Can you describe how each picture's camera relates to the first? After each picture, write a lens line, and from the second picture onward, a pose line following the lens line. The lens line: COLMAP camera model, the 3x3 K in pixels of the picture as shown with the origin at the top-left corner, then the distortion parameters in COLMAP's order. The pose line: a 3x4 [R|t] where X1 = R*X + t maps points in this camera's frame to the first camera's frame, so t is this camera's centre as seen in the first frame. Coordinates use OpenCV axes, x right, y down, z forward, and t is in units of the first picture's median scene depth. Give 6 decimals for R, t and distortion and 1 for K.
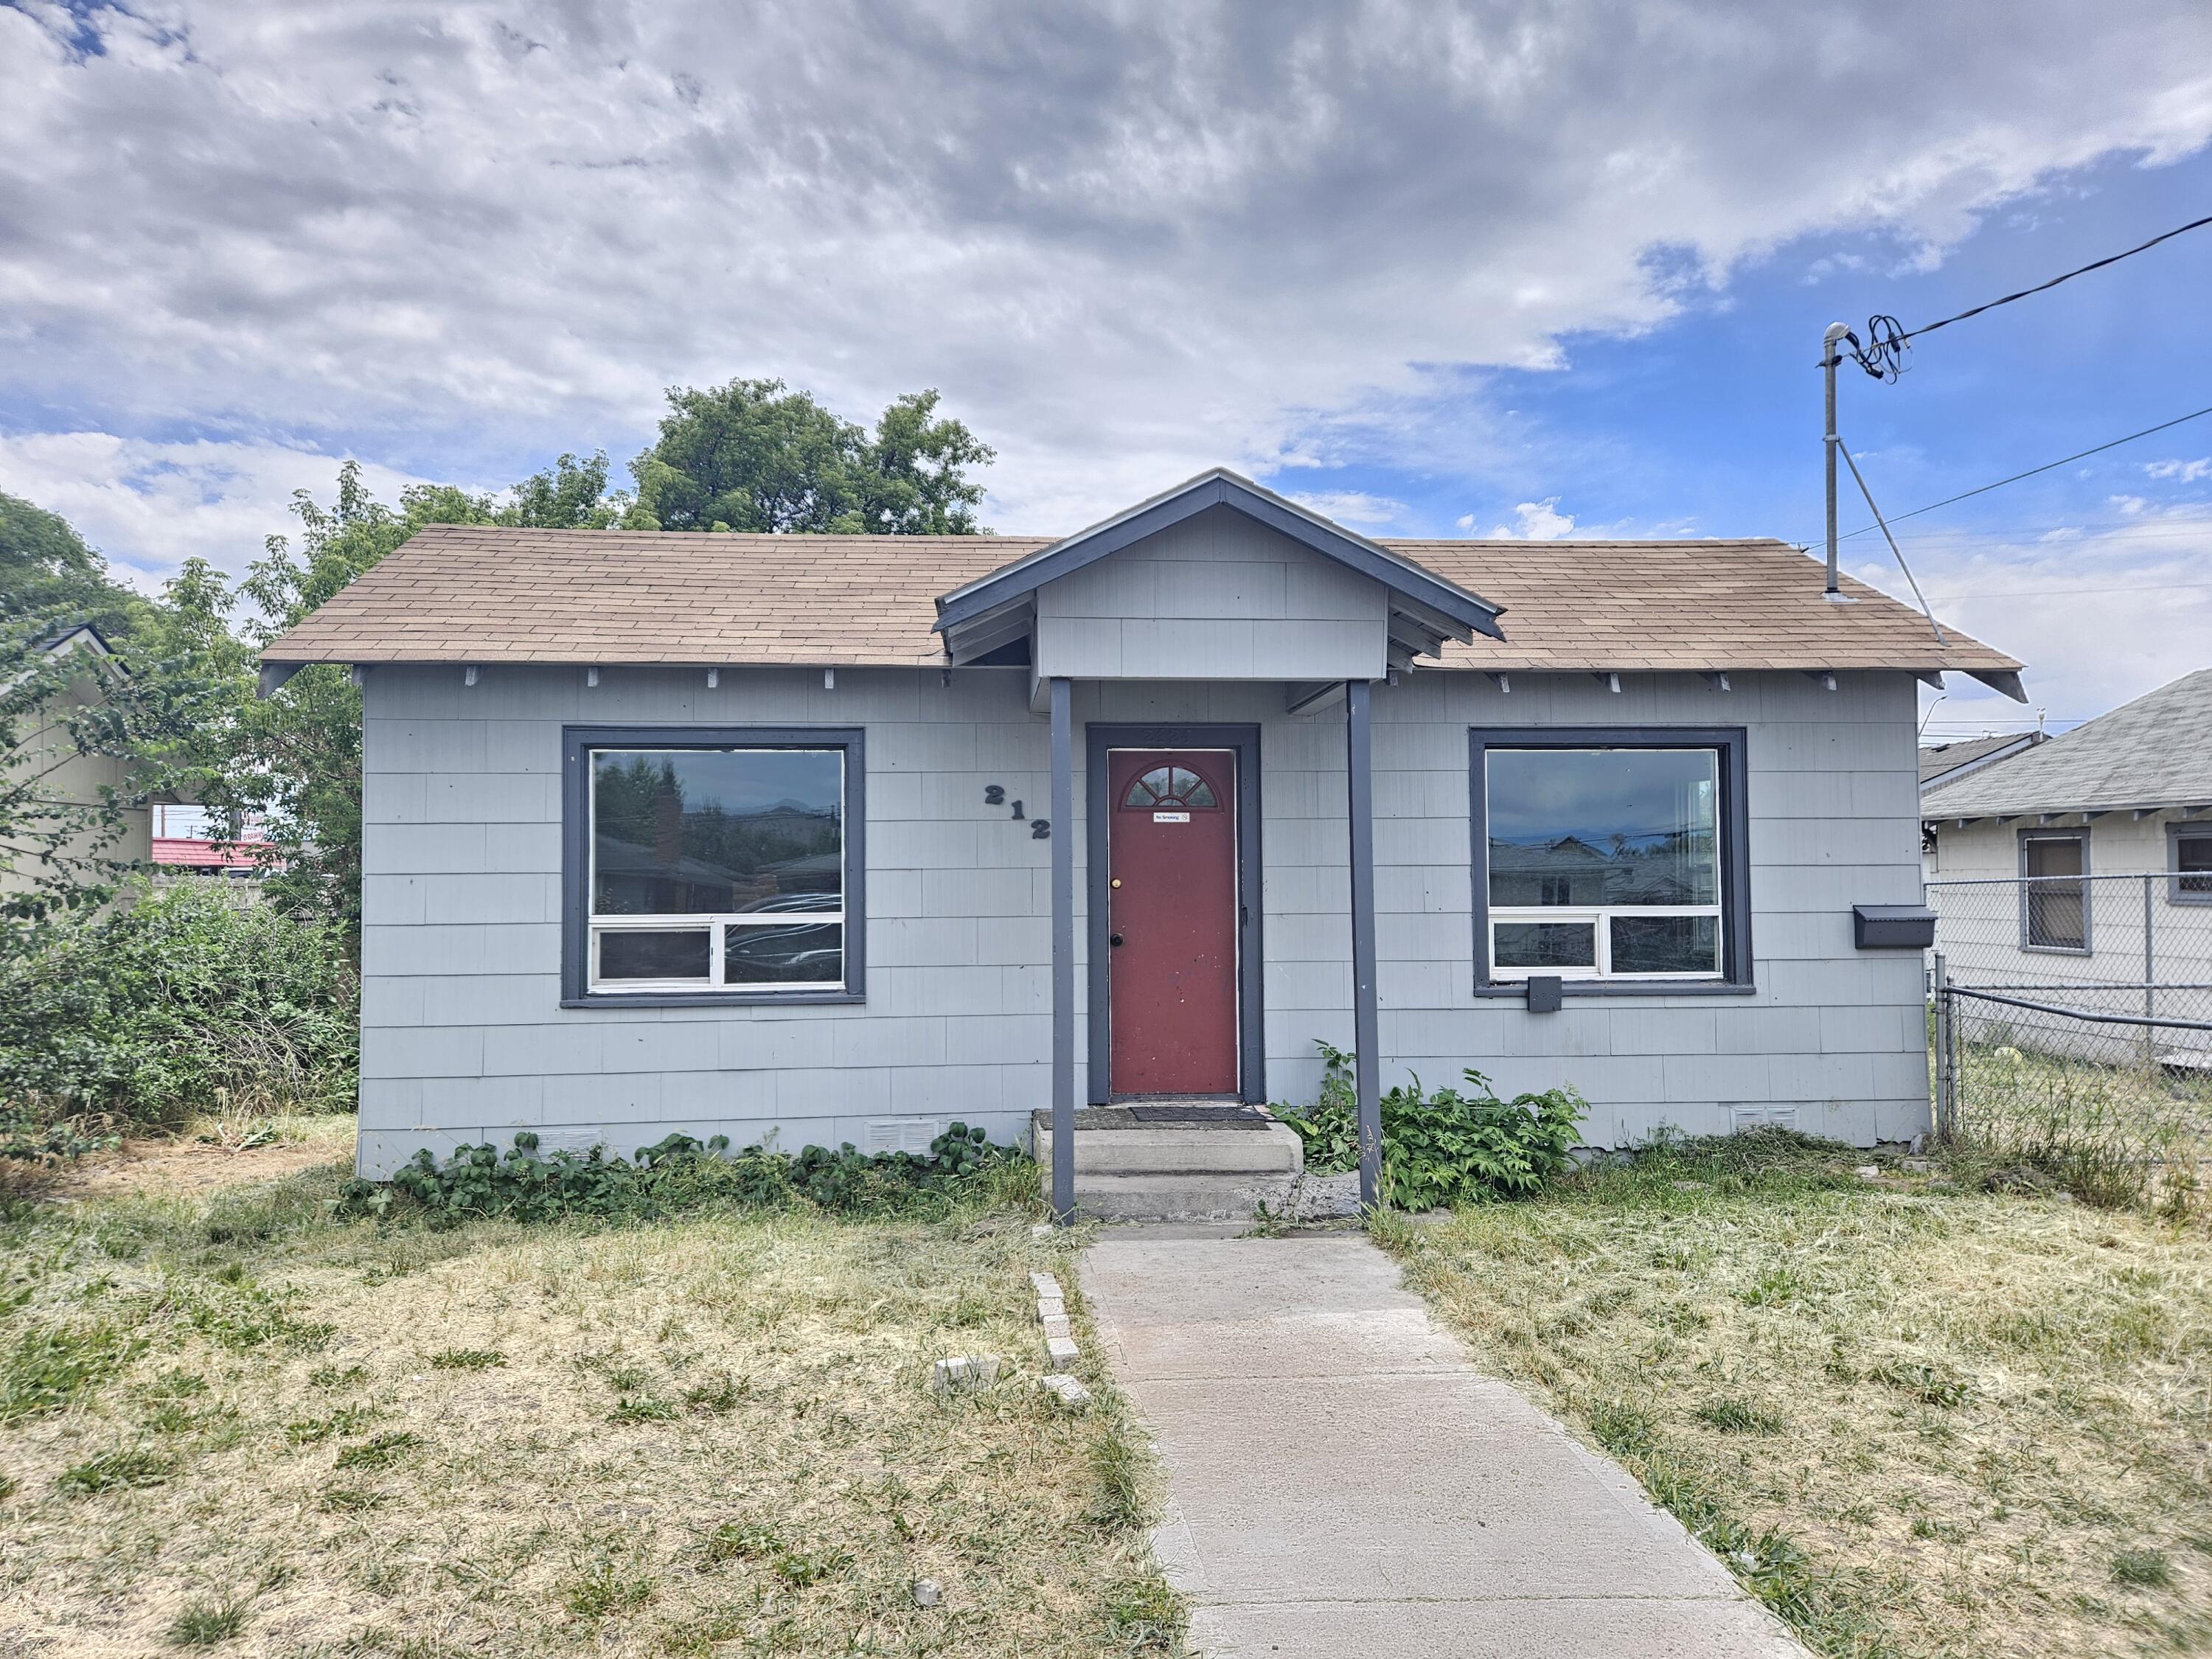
lens RADIAL K [[1468.3, 0, 1106.0], [0, 1468.3, 829.5], [0, 0, 1]] dist [0.058518, -0.000019]
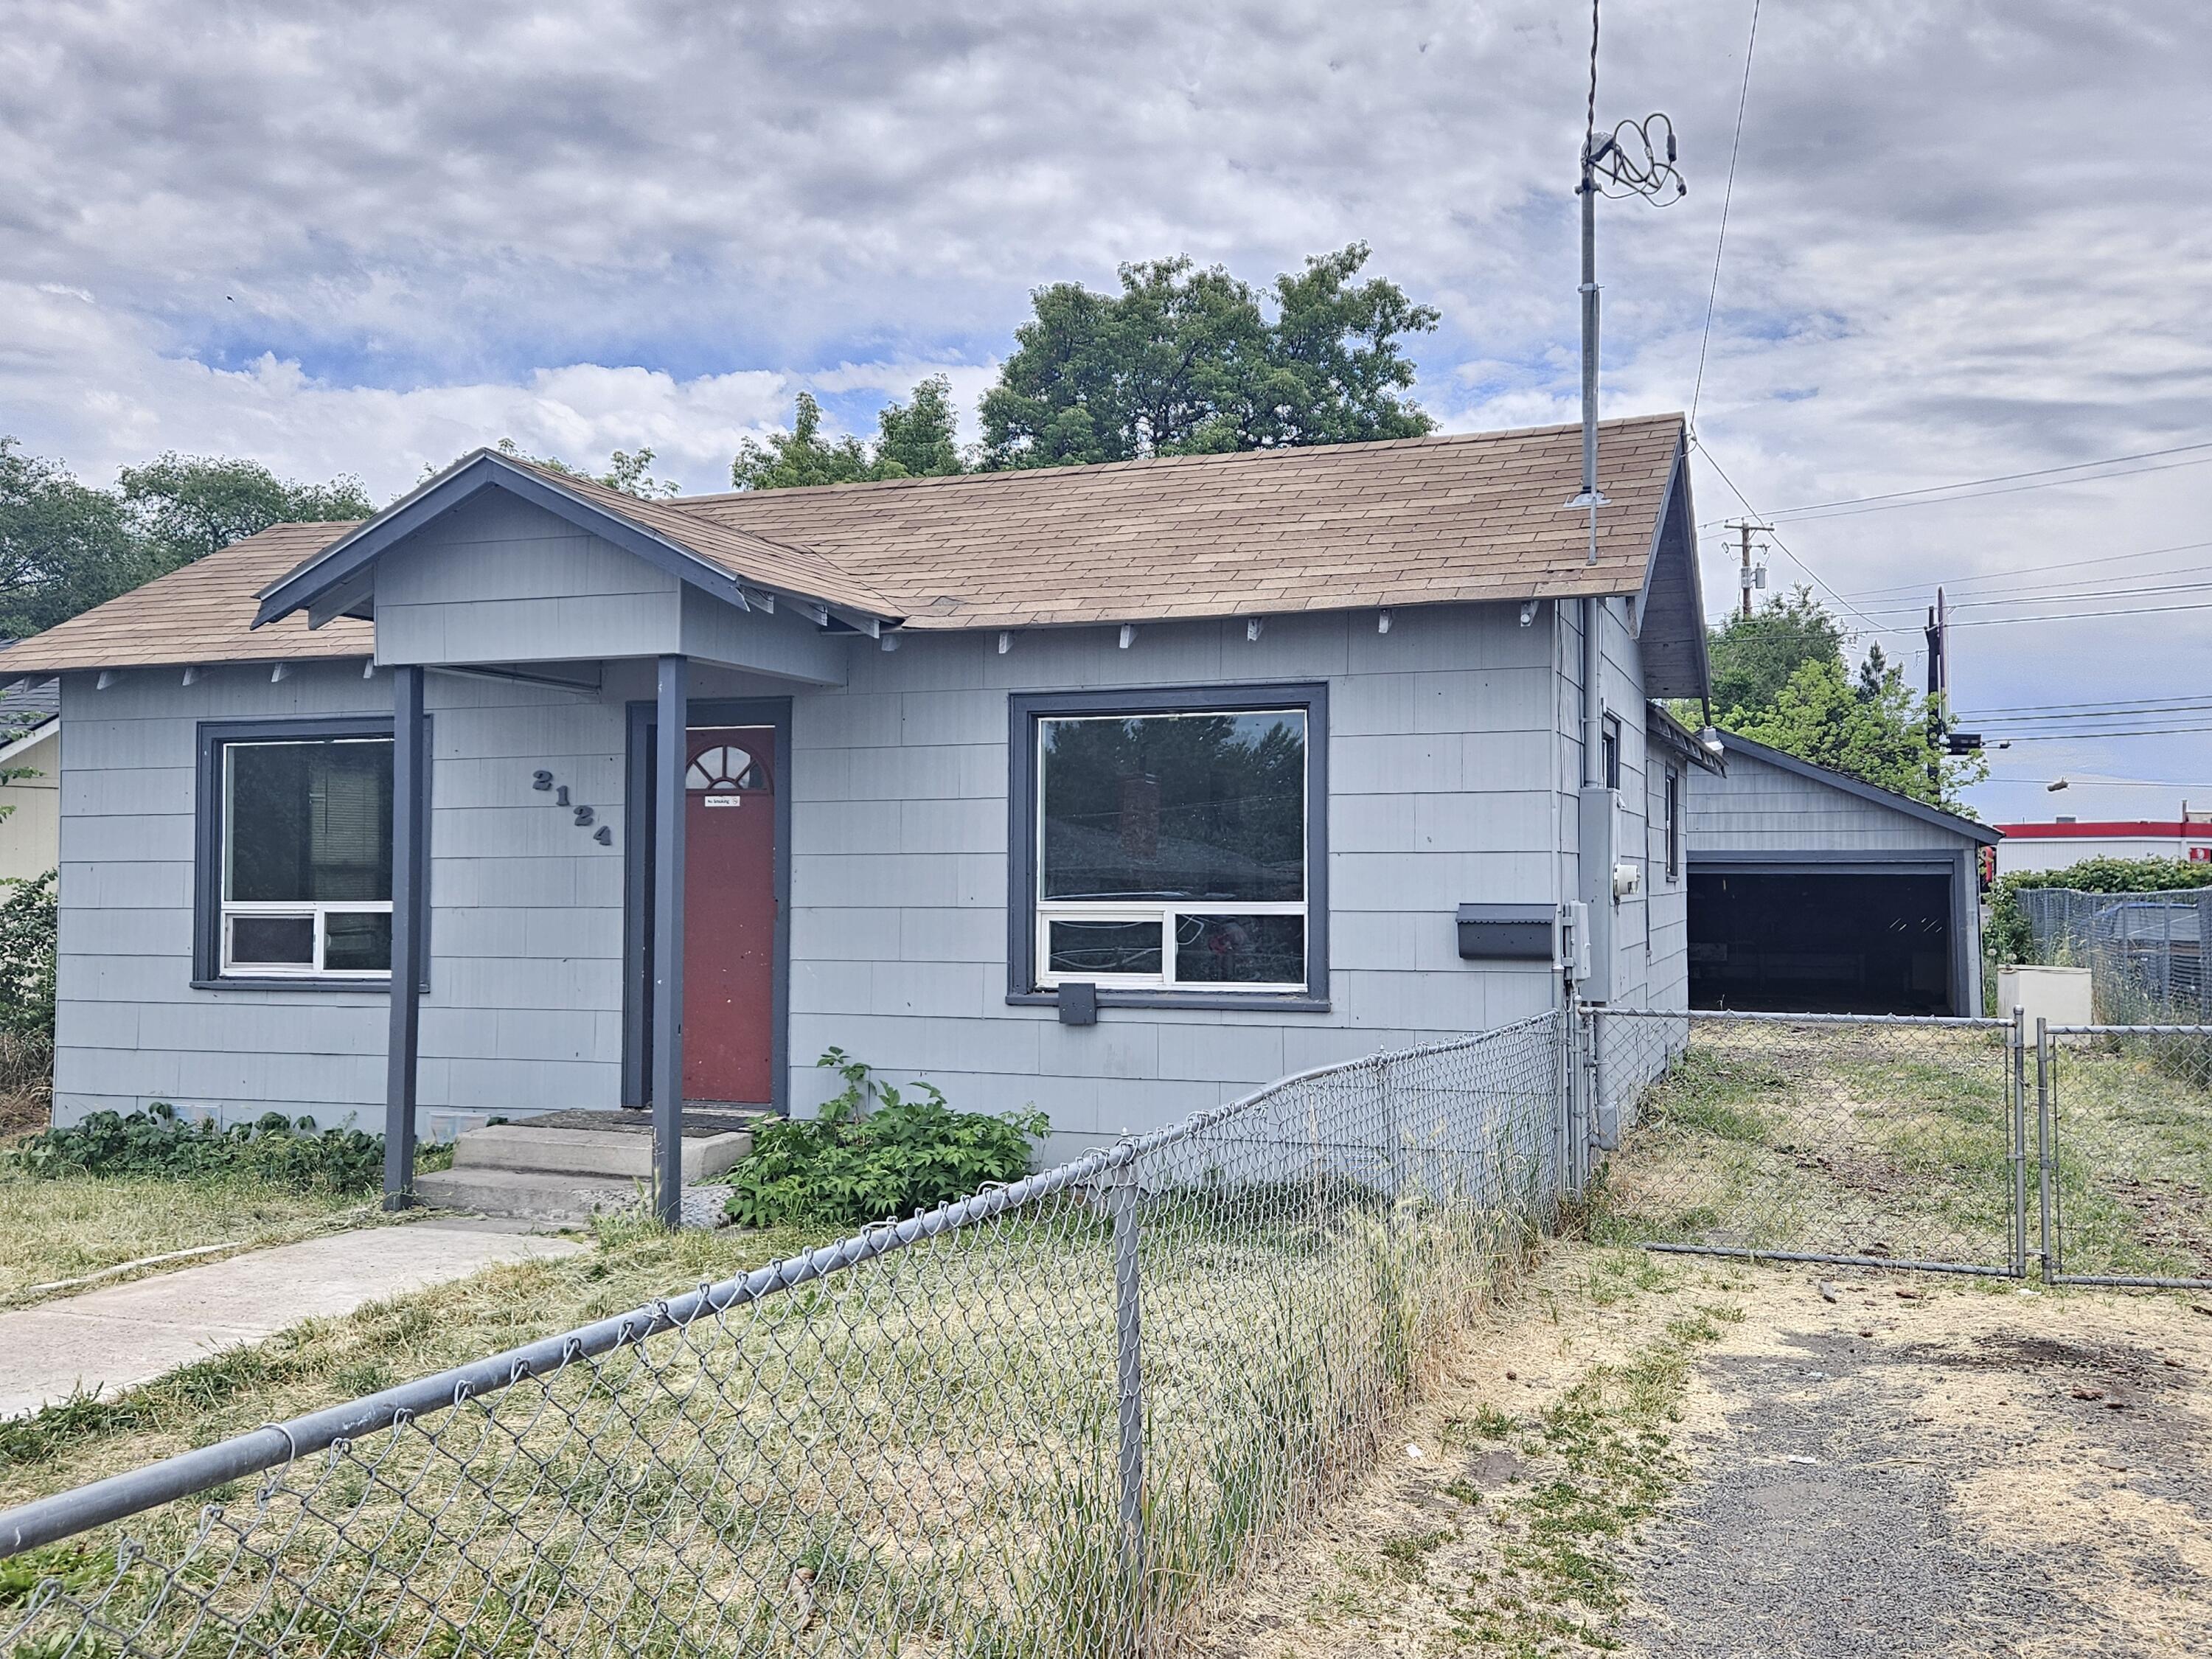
lens RADIAL K [[1965.4, 0, 1106.0], [0, 1965.4, 829.5], [0, 0, 1]] dist [0.059176, -0.006497]
pose [[0.908067, -0.006274, -0.418777, 0.792892], [0.010926, 0.999902, 0.008710, 0.001250], [0.418682, -0.012485, 0.908047, -0.019835]]
